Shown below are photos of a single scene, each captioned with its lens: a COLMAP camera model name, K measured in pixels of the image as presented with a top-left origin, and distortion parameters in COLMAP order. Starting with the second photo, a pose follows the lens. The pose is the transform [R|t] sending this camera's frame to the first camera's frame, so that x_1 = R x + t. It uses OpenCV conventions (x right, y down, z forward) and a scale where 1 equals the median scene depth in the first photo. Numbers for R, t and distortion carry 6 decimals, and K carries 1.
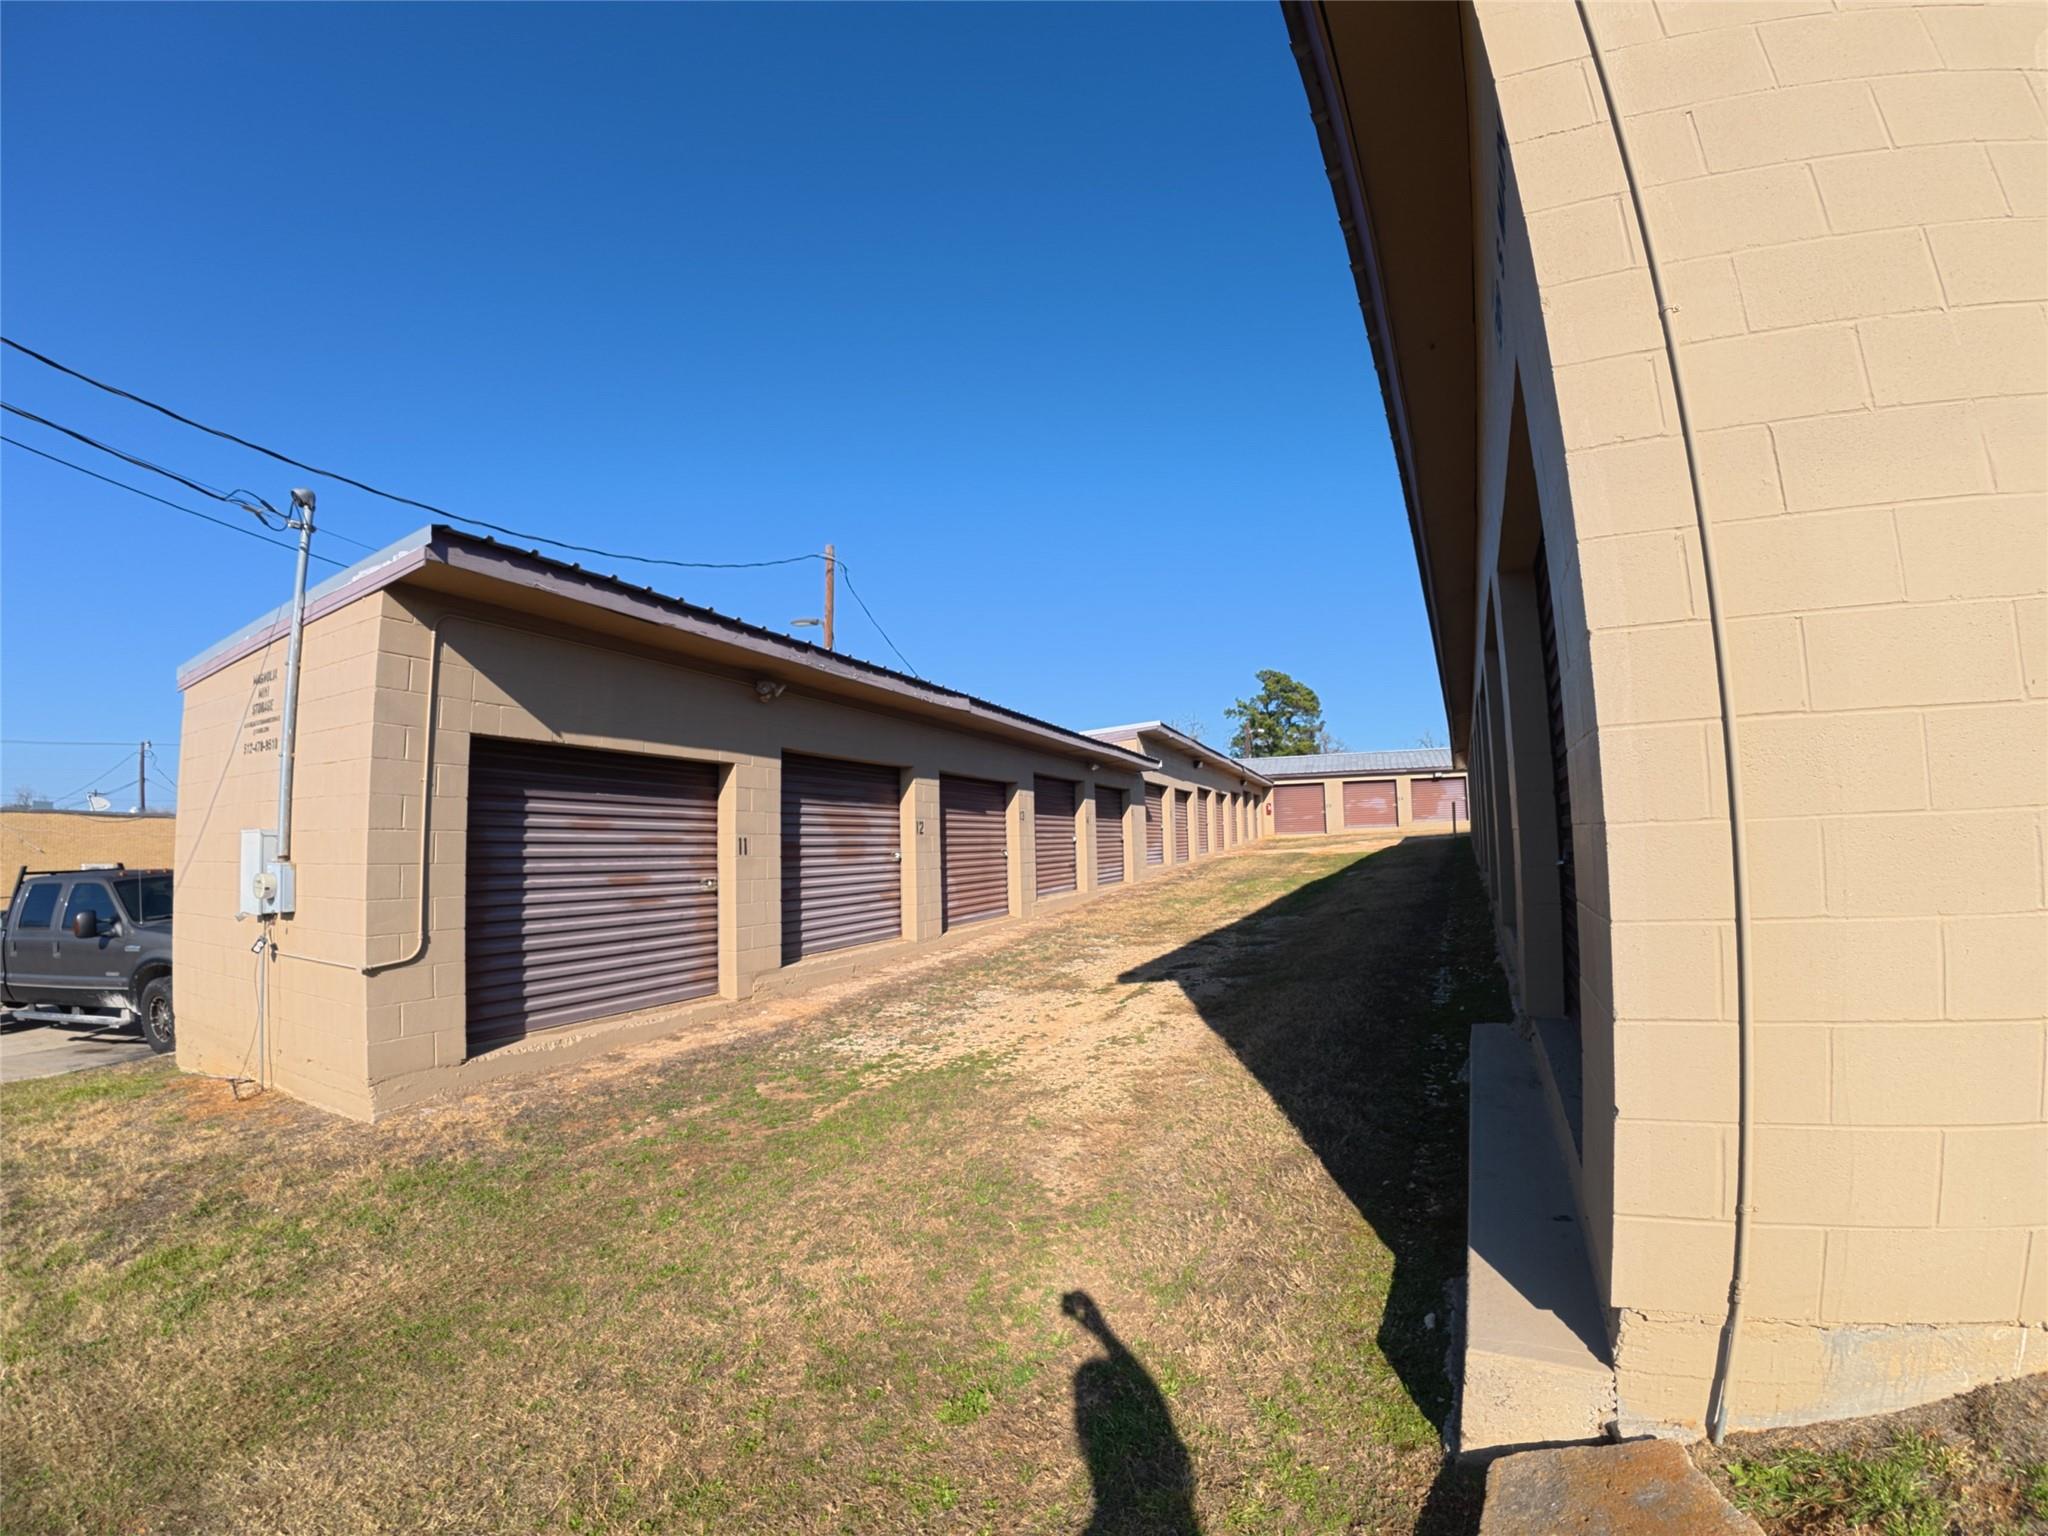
lens RADIAL K [[831.2, 0, 1024.0], [0, 831.2, 768.0], [0, 0, 1]] dist [-0.126584, 0.017481]
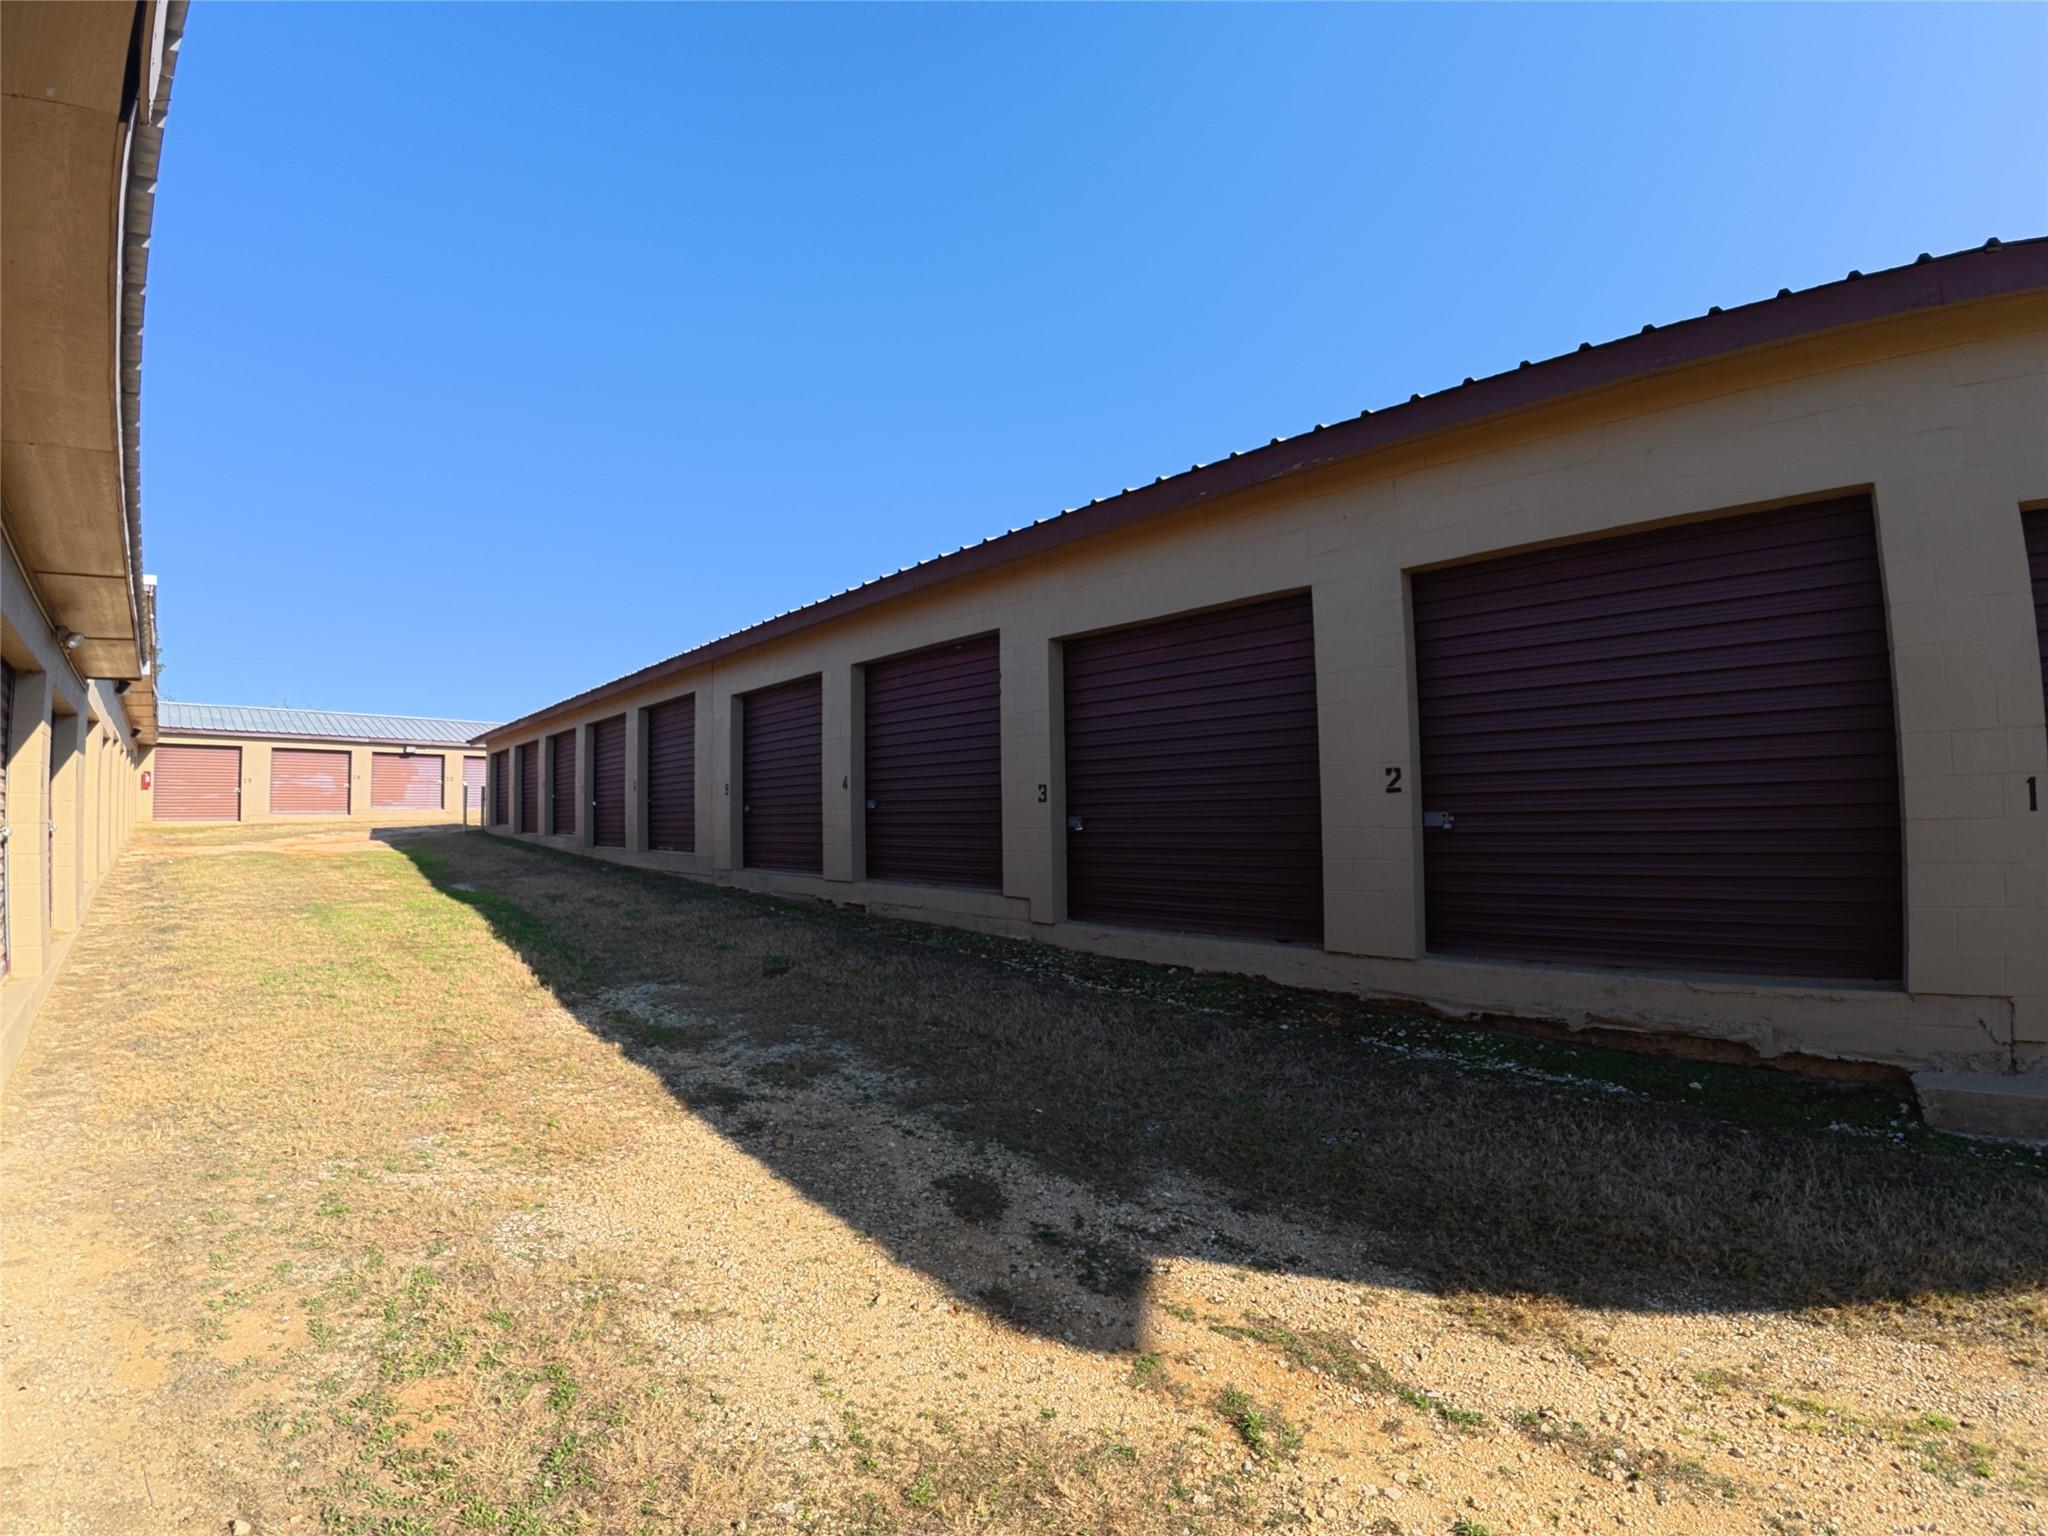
lens RADIAL K [[831.2, 0, 1024.0], [0, 831.2, 768.0], [0, 0, 1]] dist [-0.126584, 0.017481]
pose [[0.276900, 0.065295, 0.958678, -0.185957], [-0.075043, 0.996111, -0.046169, 0.079909], [-0.957964, -0.059158, 0.280723, 1.065168]]
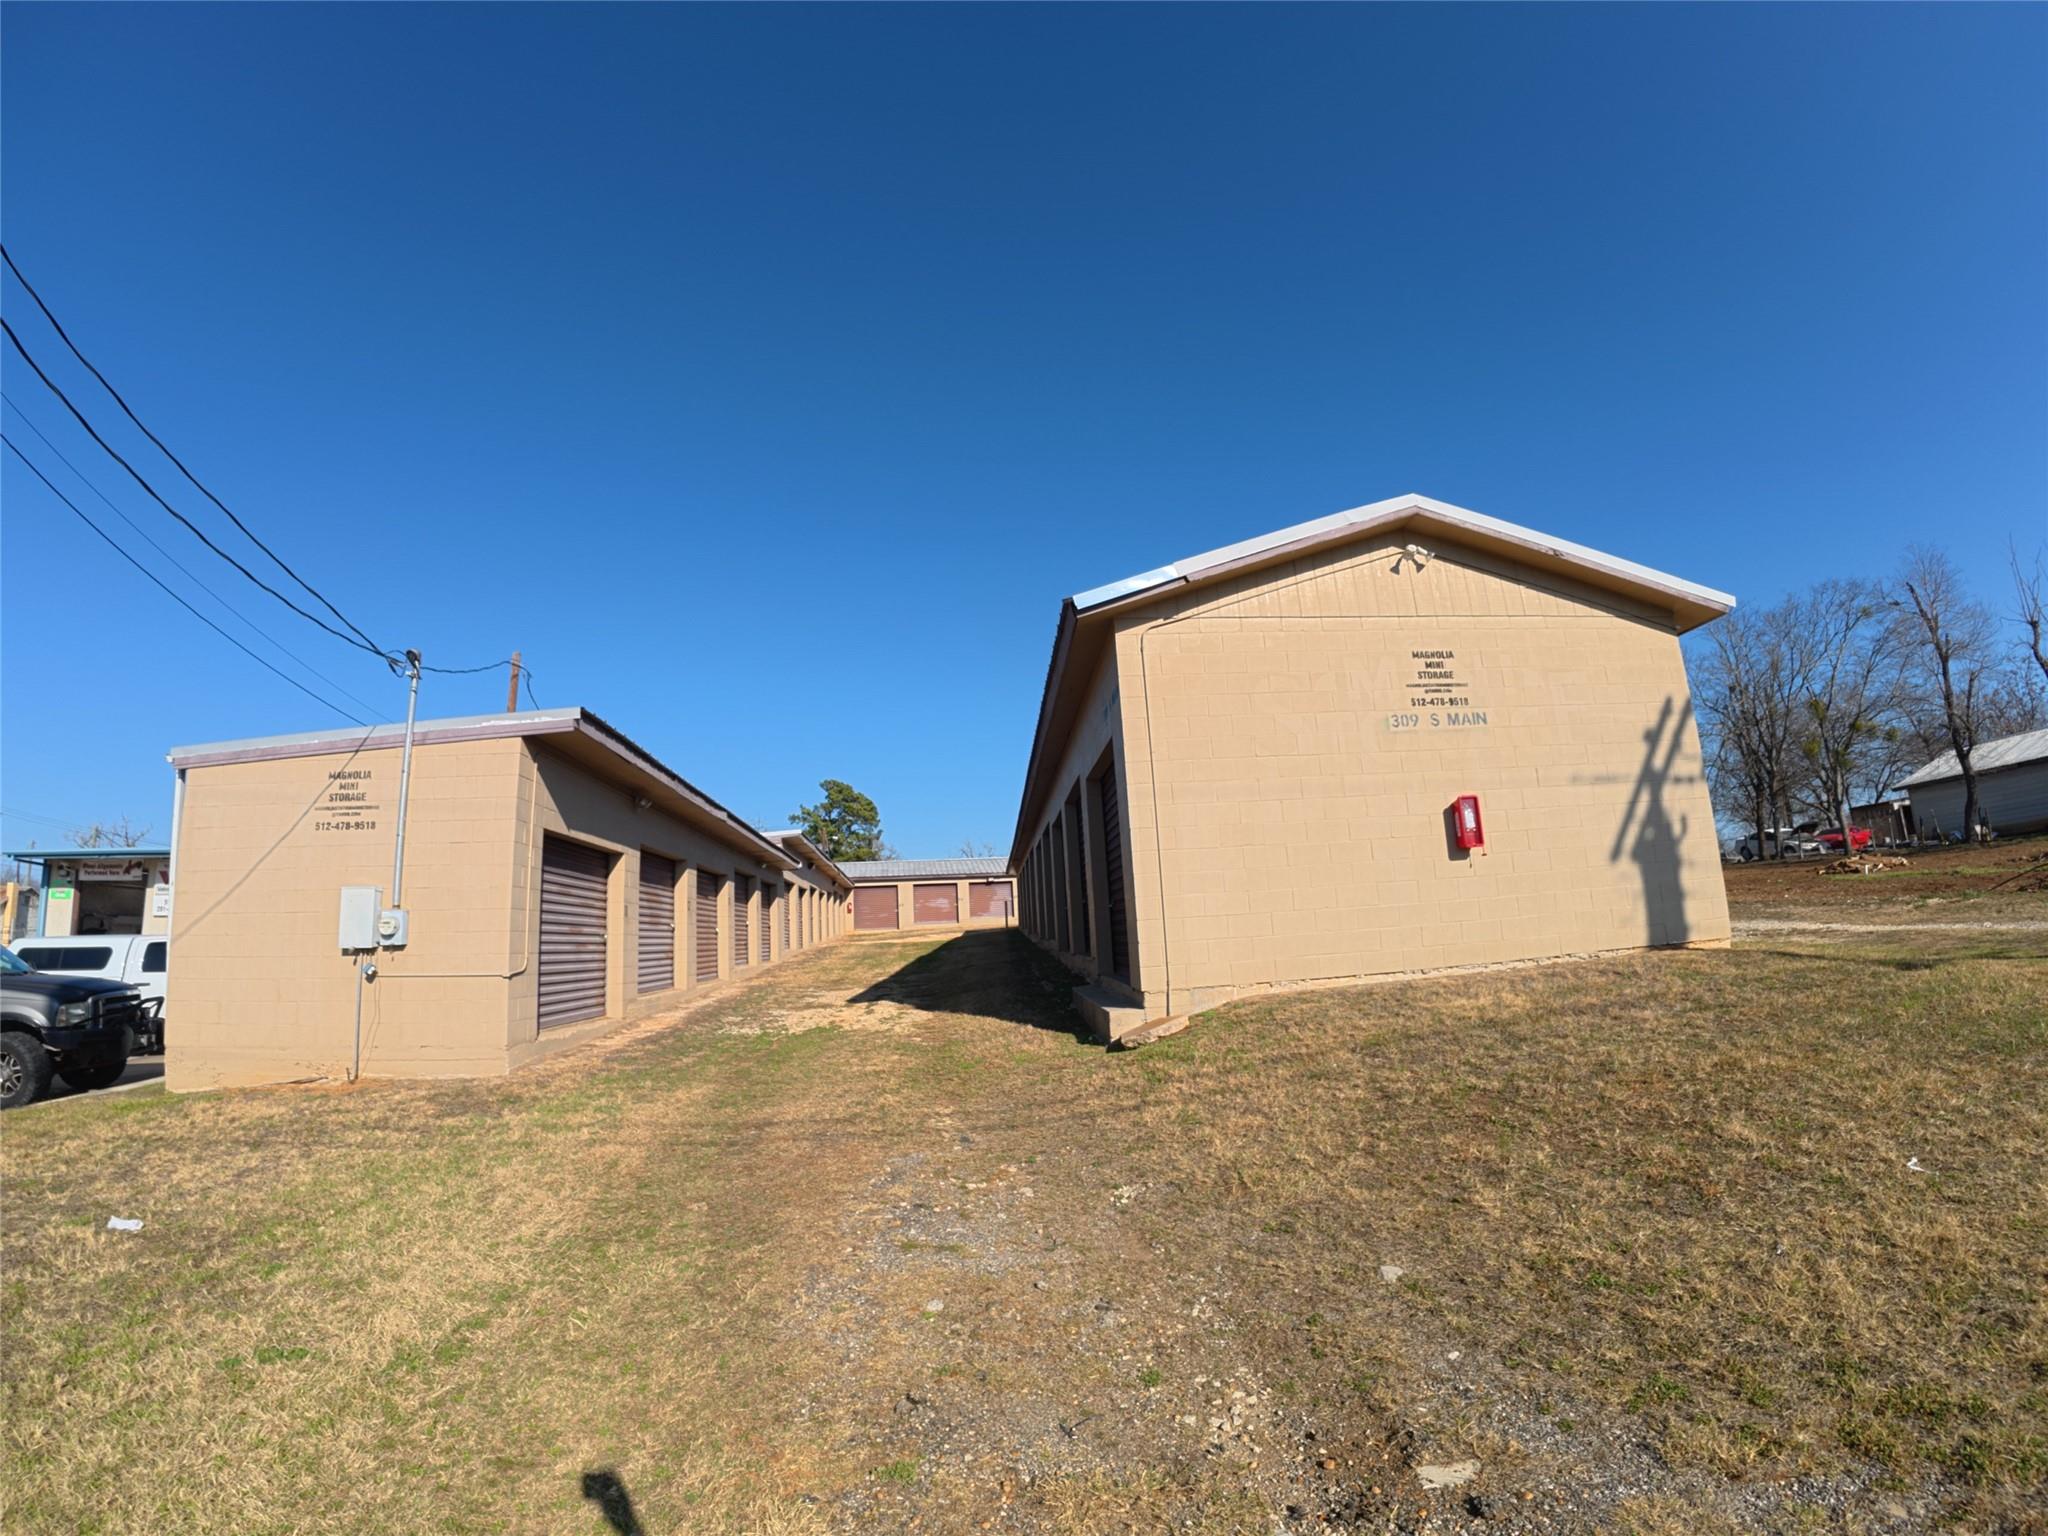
lens RADIAL K [[837.0, 0, 1024.0], [0, 837.0, 772.1], [0, 0, 1]] dist [-0.119349, 0.012150]
pose [[0.857730, 0.077334, 0.508251, -0.483610], [-0.015321, 0.992027, -0.125088, 0.020567], [-0.513873, 0.099505, 0.852076, -0.599079]]
